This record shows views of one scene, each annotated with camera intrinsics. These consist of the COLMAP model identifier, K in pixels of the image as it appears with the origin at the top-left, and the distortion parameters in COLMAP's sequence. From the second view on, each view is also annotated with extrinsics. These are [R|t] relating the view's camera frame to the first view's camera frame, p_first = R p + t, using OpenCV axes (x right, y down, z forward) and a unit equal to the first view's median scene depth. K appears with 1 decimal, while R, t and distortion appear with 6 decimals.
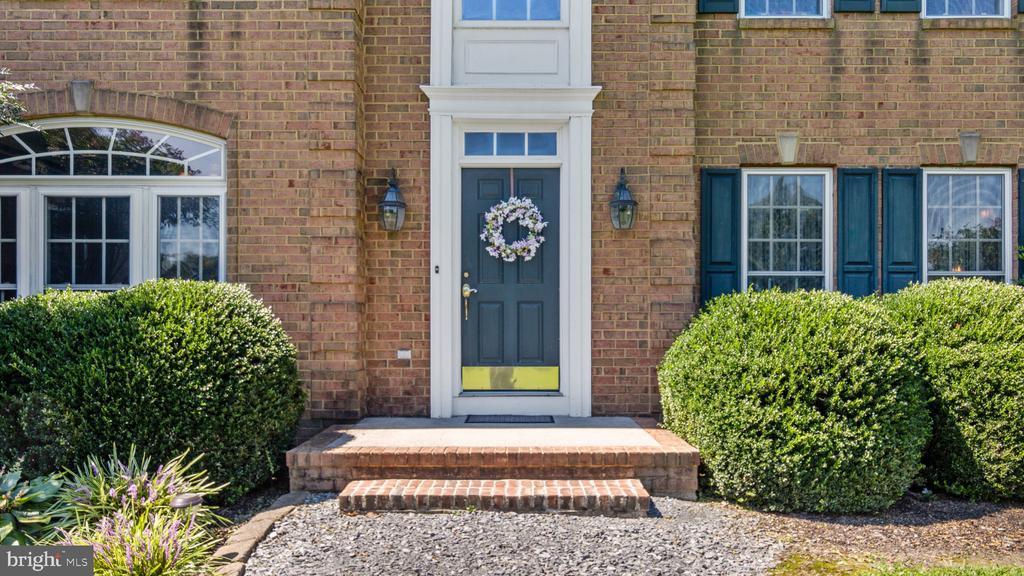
lens RADIAL K [[716.1, 0, 510.8], [0, 716.1, 289.5], [0, 0, 1]] dist [0.007165, -0.001282]
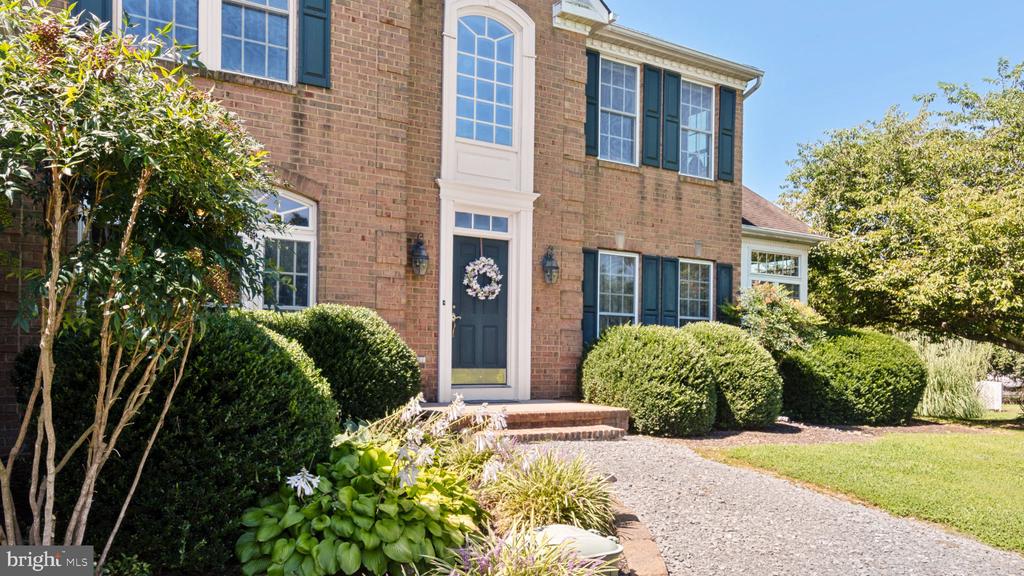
lens RADIAL K [[716.1, 0, 515.6], [0, 716.1, 294.8], [0, 0, 1]] dist [0.007165, -0.001282]
pose [[0.862229, 0.053076, 0.503731, -0.721043], [-0.038761, 0.998493, -0.038860, 0.007663], [-0.505034, 0.013981, 0.862986, -0.360305]]
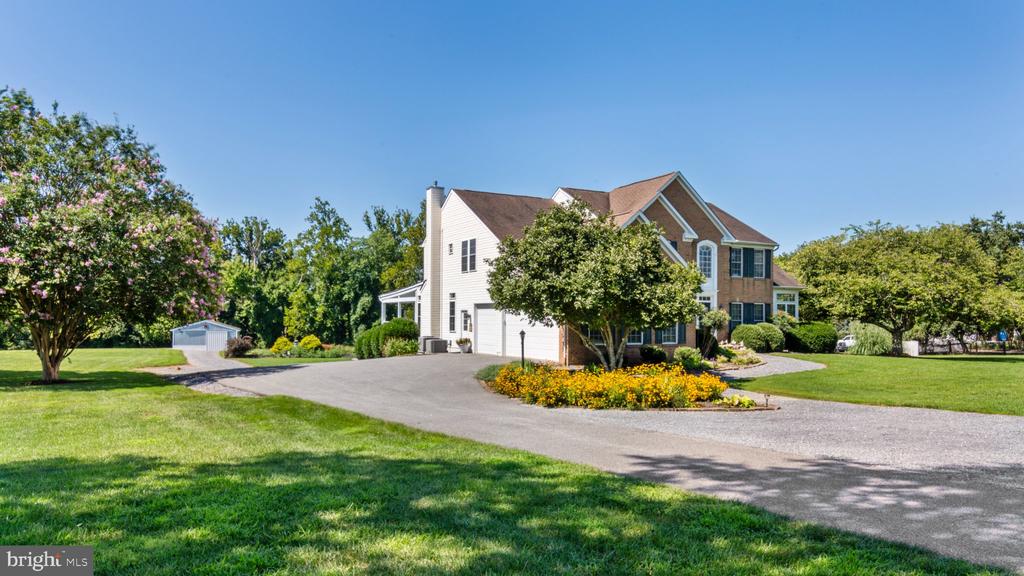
lens RADIAL K [[716.1, 0, 510.4], [0, 716.1, 291.2], [0, 0, 1]] dist [0.007165, -0.001282]
pose [[0.885492, 0.022175, 0.464125, -4.288651], [-0.020914, 0.999750, -0.007865, -0.193159], [-0.464184, -0.002743, 0.885735, -3.589842]]
